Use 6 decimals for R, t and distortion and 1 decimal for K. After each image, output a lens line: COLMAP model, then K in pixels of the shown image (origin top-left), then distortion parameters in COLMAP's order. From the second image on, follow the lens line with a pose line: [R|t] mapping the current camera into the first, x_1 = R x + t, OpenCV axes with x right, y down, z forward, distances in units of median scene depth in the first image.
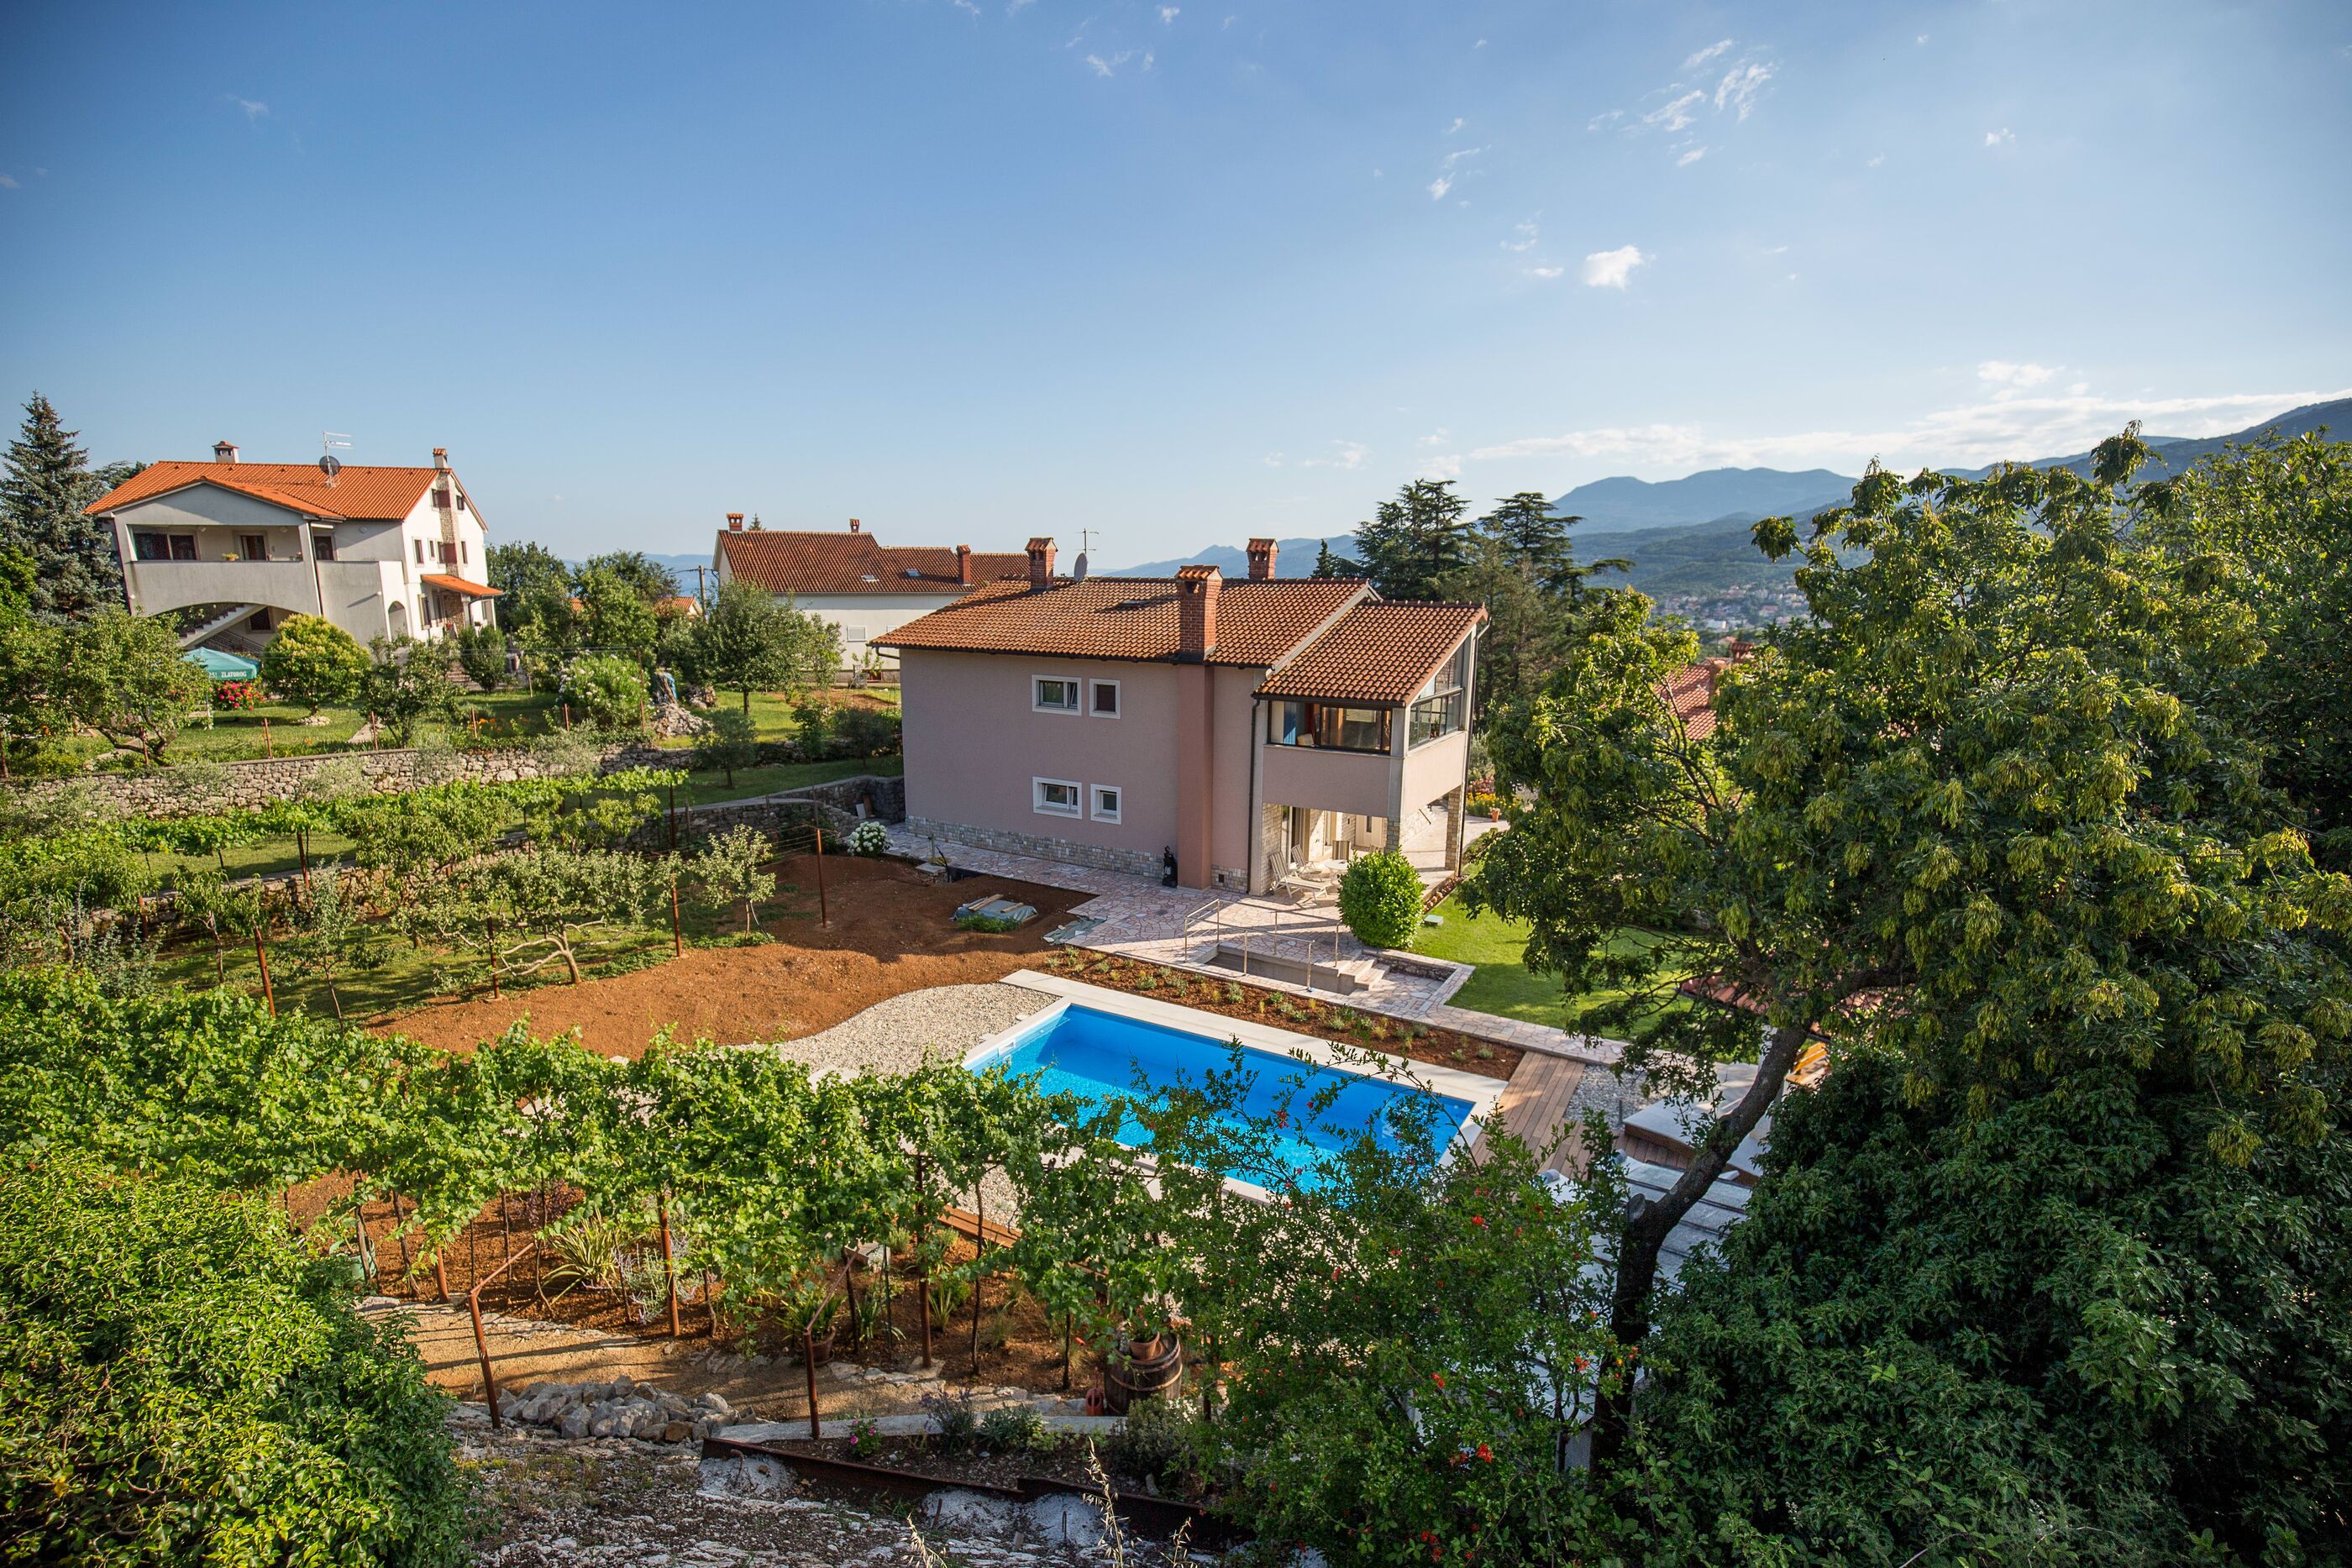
lens RADIAL K [[1171.9, 0, 1176.0], [0, 1171.9, 784.0], [0, 0, 1]] dist [-0.021889, 0.000481]
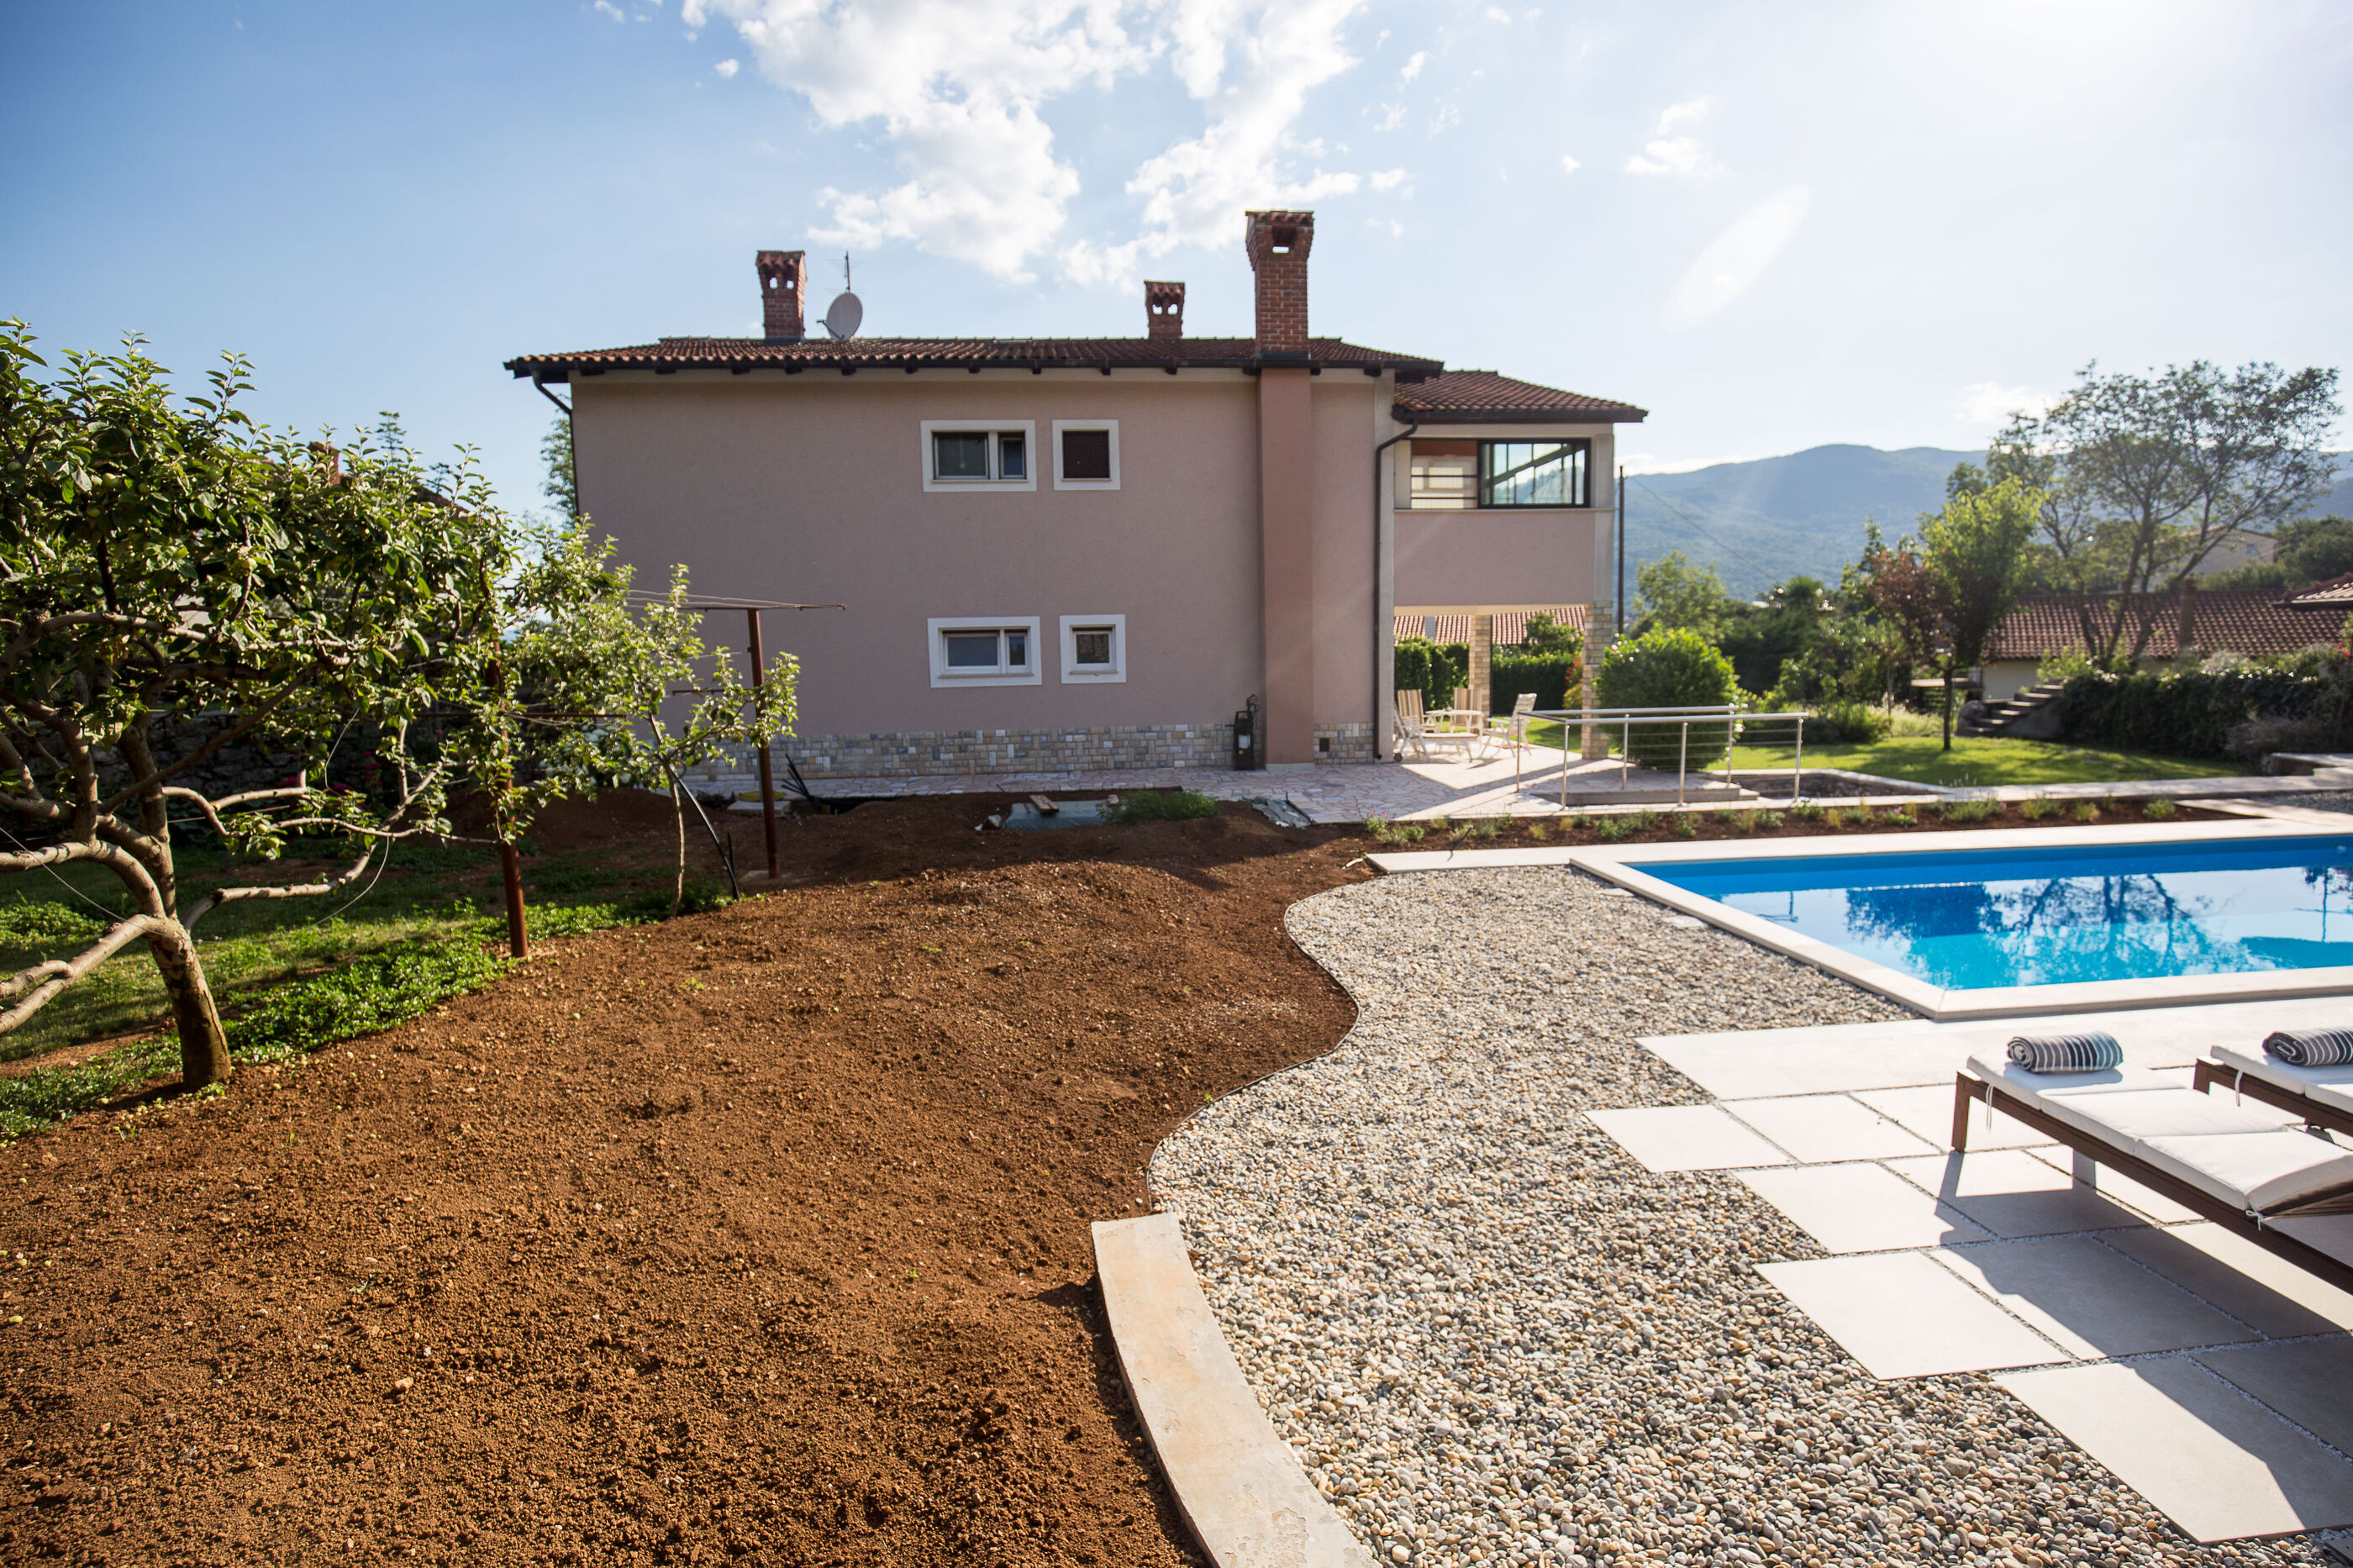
lens RADIAL K [[1172.4, 0, 1176.5], [0, 1172.4, 784.0], [0, 0, 1]] dist [-0.021889, 0.000481]
pose [[0.803919, -0.087349, 0.588289, -0.382727], [0.142569, 0.988618, -0.048036, 0.119656], [-0.577398, 0.122489, 0.807223, 0.566393]]
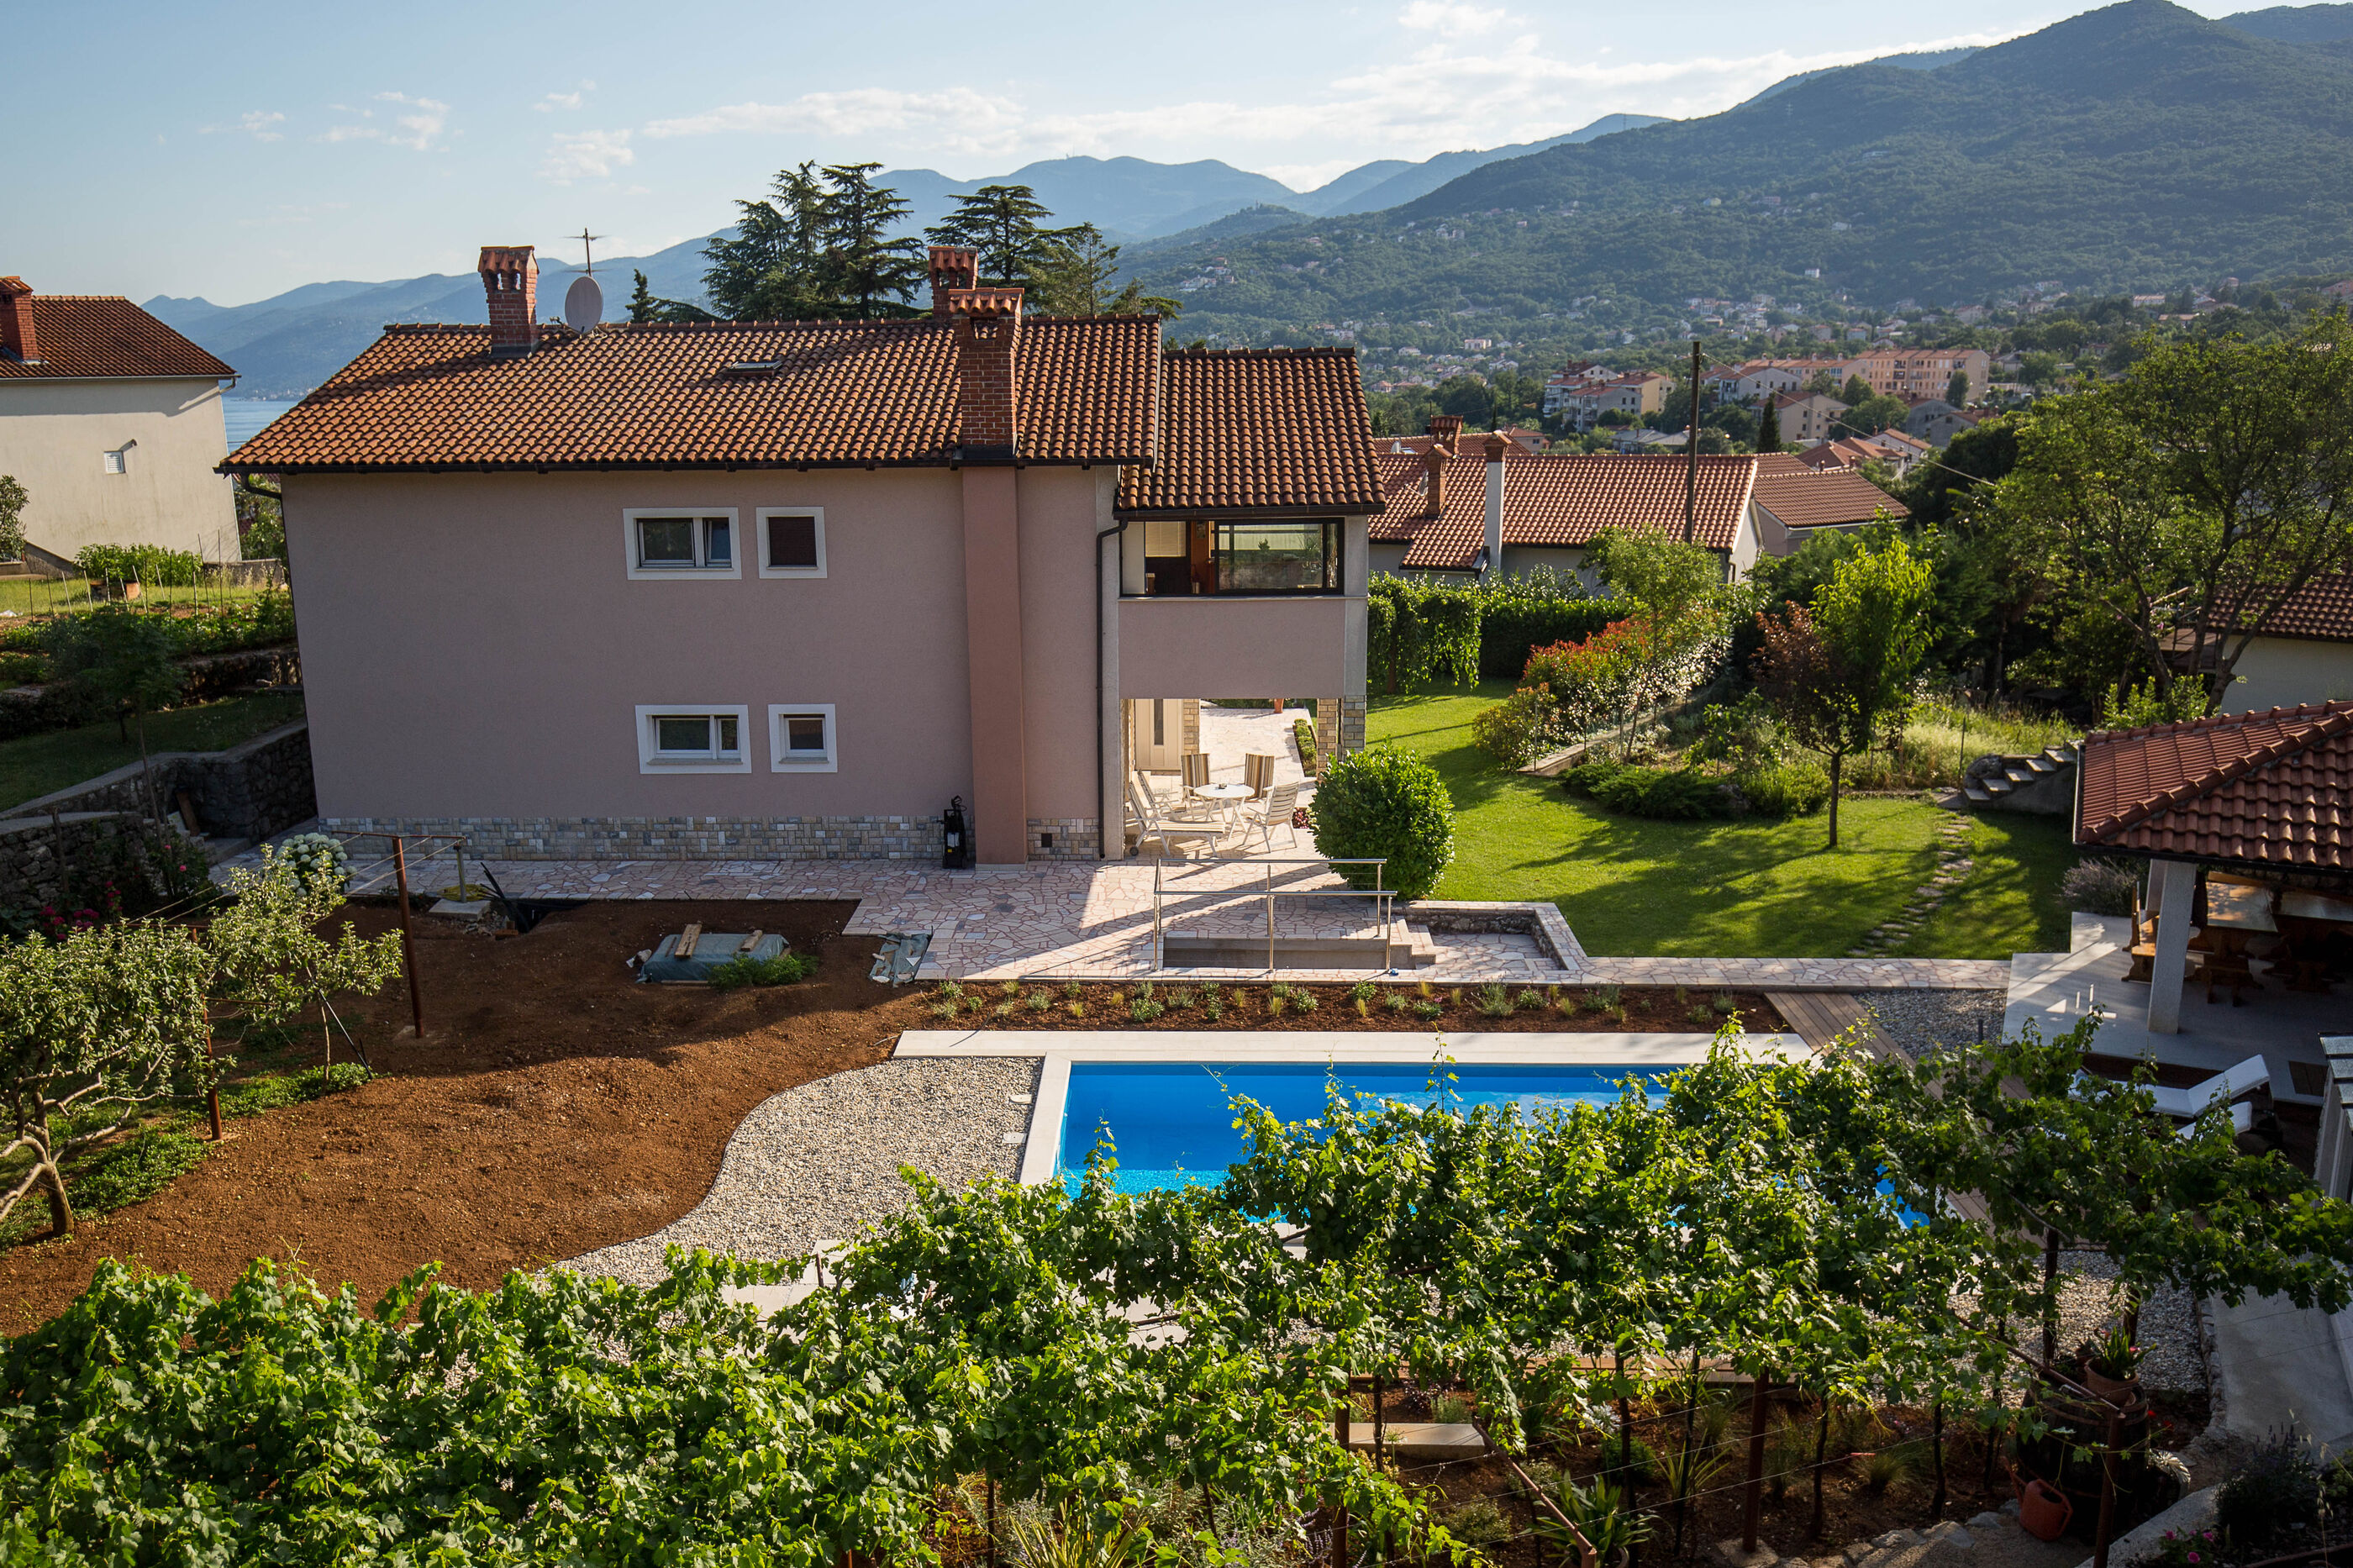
lens RADIAL K [[2090.6, 0, 1176.5], [0, 2090.6, 784.0], [0, 0, 1]] dist [0.012897, -0.002732]
pose [[0.872002, -0.124602, 0.473379, -0.391096], [0.111347, 0.992199, 0.056056, 0.003321], [-0.476671, 0.003828, 0.879074, 0.072886]]
